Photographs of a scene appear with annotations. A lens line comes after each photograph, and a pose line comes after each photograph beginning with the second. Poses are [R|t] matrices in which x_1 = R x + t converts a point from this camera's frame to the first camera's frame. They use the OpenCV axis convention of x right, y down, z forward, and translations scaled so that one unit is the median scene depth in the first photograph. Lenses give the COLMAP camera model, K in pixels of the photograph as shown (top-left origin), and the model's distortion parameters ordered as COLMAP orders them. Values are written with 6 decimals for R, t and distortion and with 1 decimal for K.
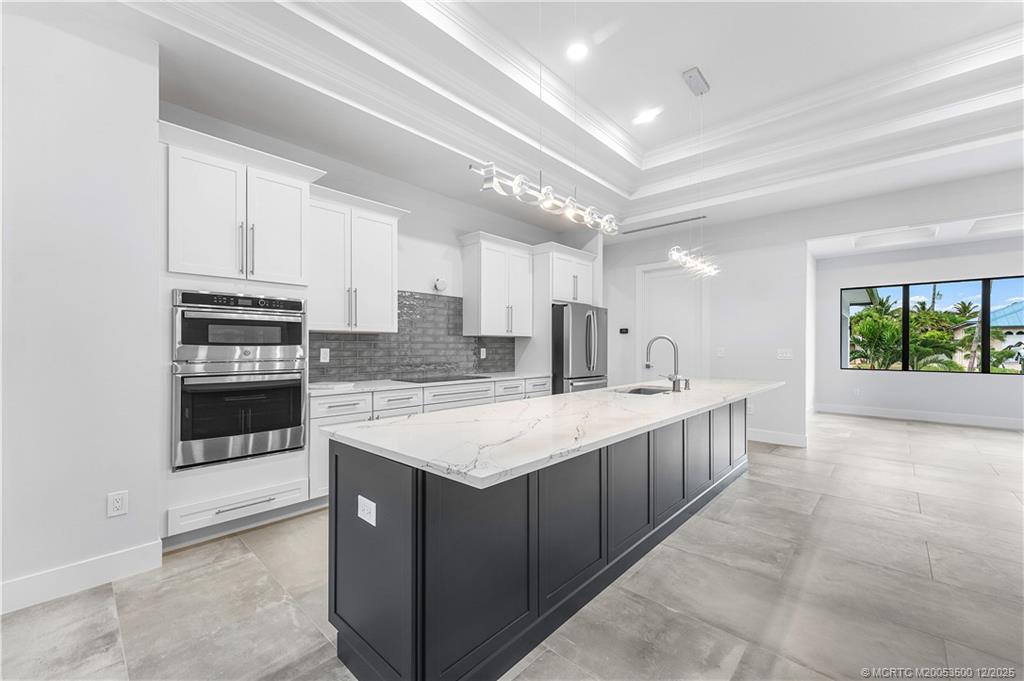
lens RADIAL K [[415.4, 0, 512.2], [0, 415.4, 345.0], [0, 0, 1]] dist [0.001564, -0.000268]
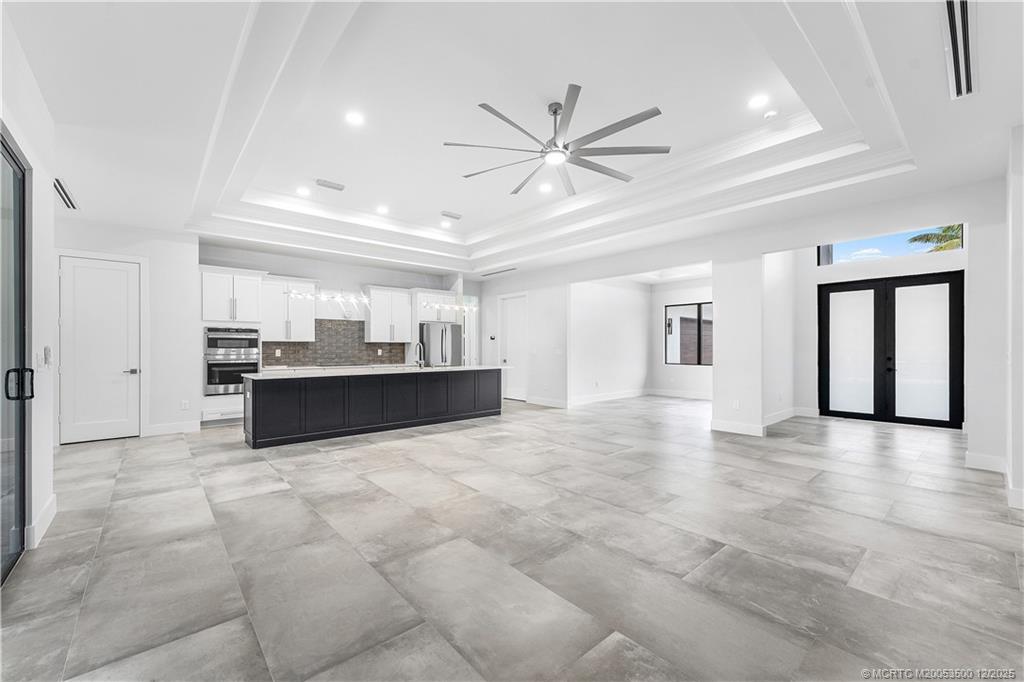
lens RADIAL K [[415.4, 0, 512.2], [0, 415.4, 345.5], [0, 0, 1]] dist [0.001564, -0.000268]
pose [[0.994216, -0.003872, -0.107327, 0.911742], [0.003481, 0.999987, -0.003836, 0.000585], [0.107340, 0.003440, 0.994216, -0.912733]]
